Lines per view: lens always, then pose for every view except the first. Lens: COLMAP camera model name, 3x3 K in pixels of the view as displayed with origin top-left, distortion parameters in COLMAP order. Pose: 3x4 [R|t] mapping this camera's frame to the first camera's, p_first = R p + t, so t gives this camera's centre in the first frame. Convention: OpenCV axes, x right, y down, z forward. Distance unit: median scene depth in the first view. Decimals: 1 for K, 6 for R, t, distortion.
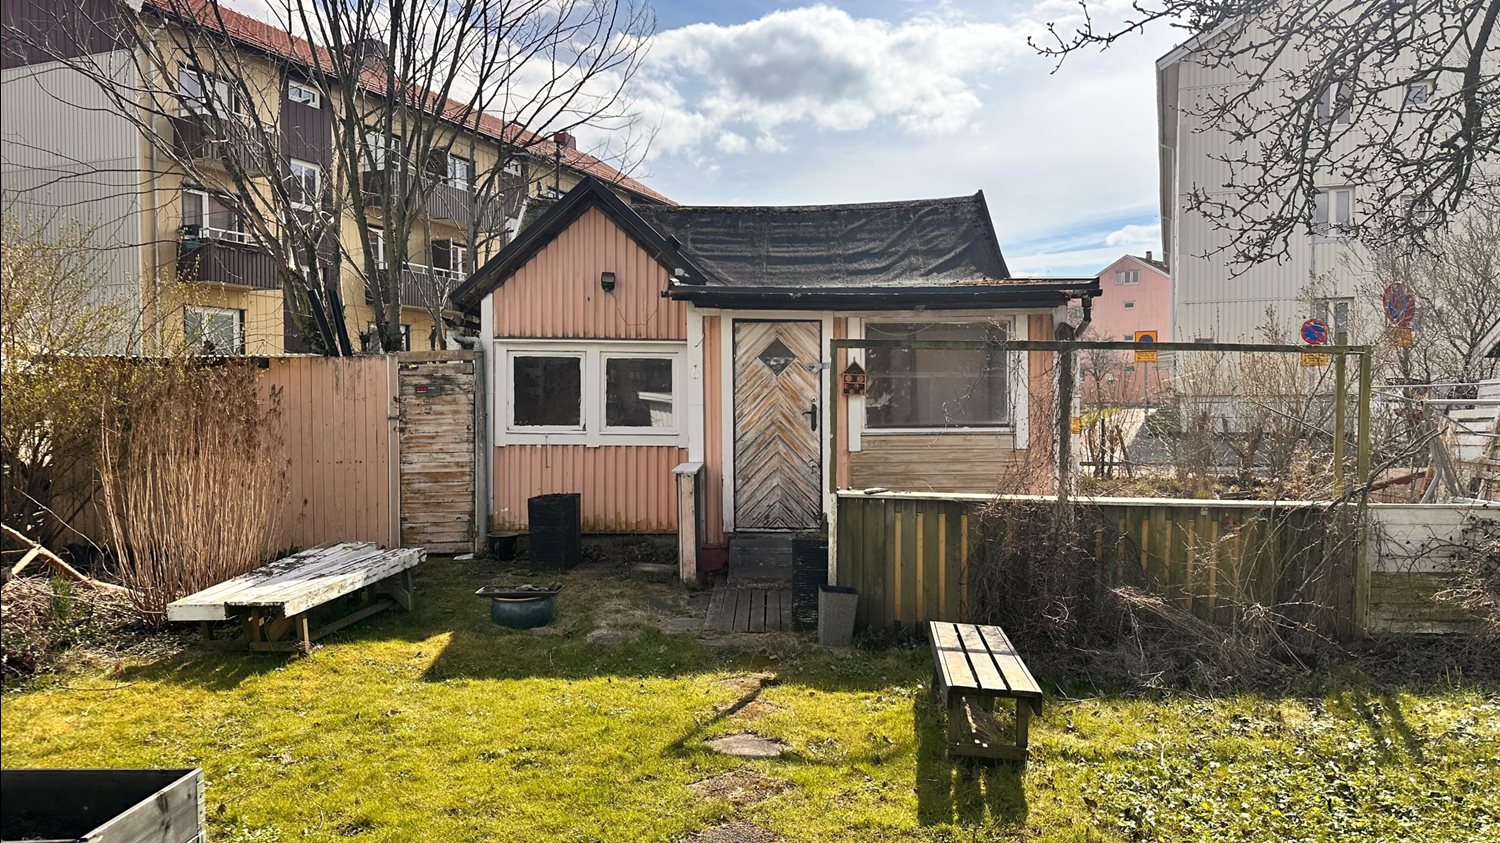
lens RADIAL K [[1026.1, 0, 756.2], [0, 1026.1, 424.6], [0, 0, 1]] dist [0.153203, -0.242837]
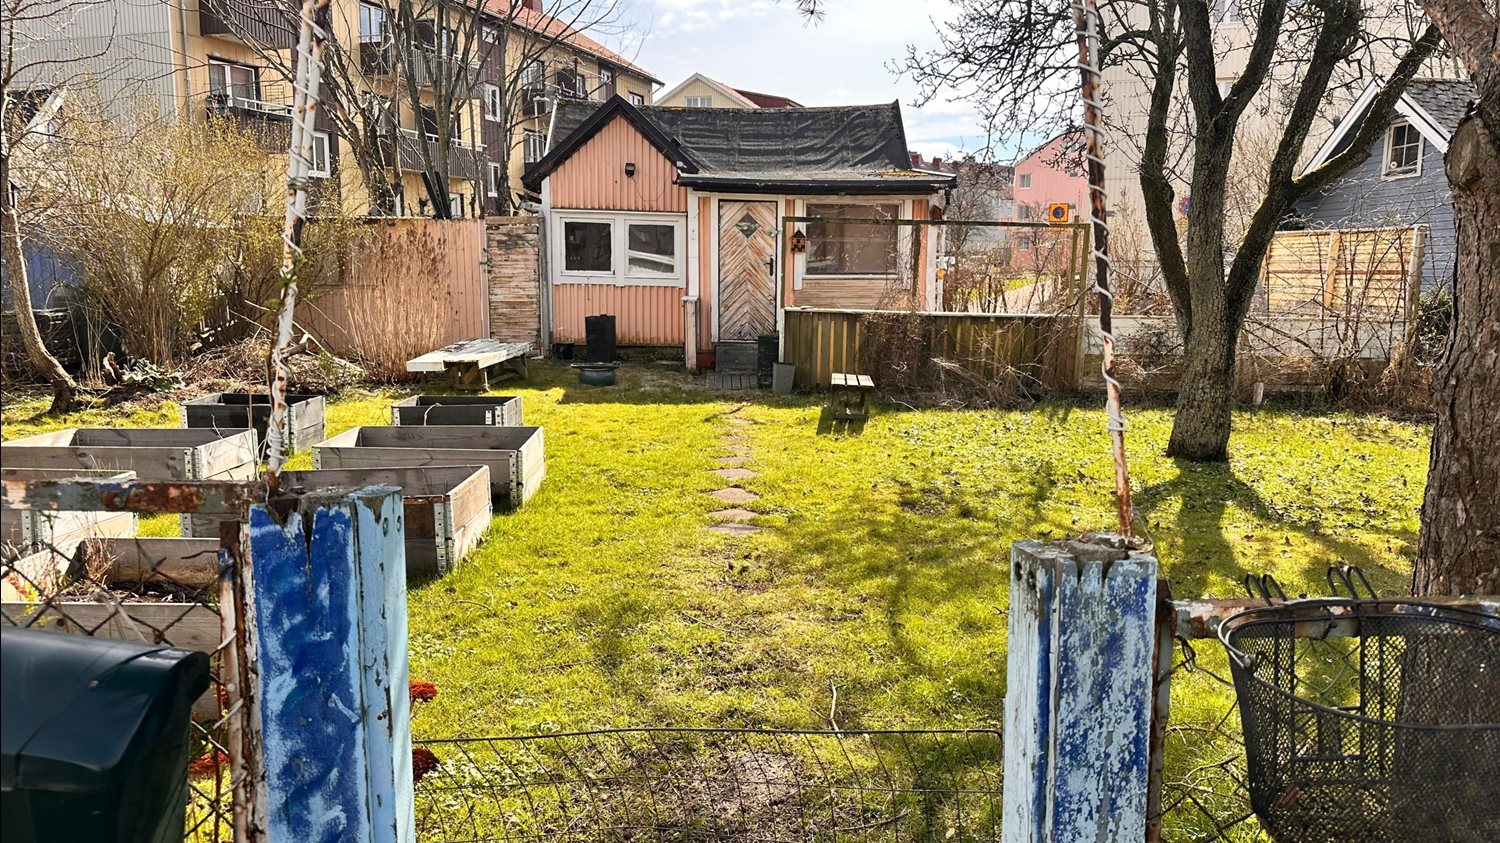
lens RADIAL K [[1026.1, 0, 756.2], [0, 1026.1, 424.6], [0, 0, 1]] dist [0.153203, -0.242837]
pose [[0.998960, 0.006666, 0.045098, -0.030652], [-0.012406, 0.991668, 0.128218, 0.026738], [-0.043868, -0.128644, 0.990720, -0.490175]]
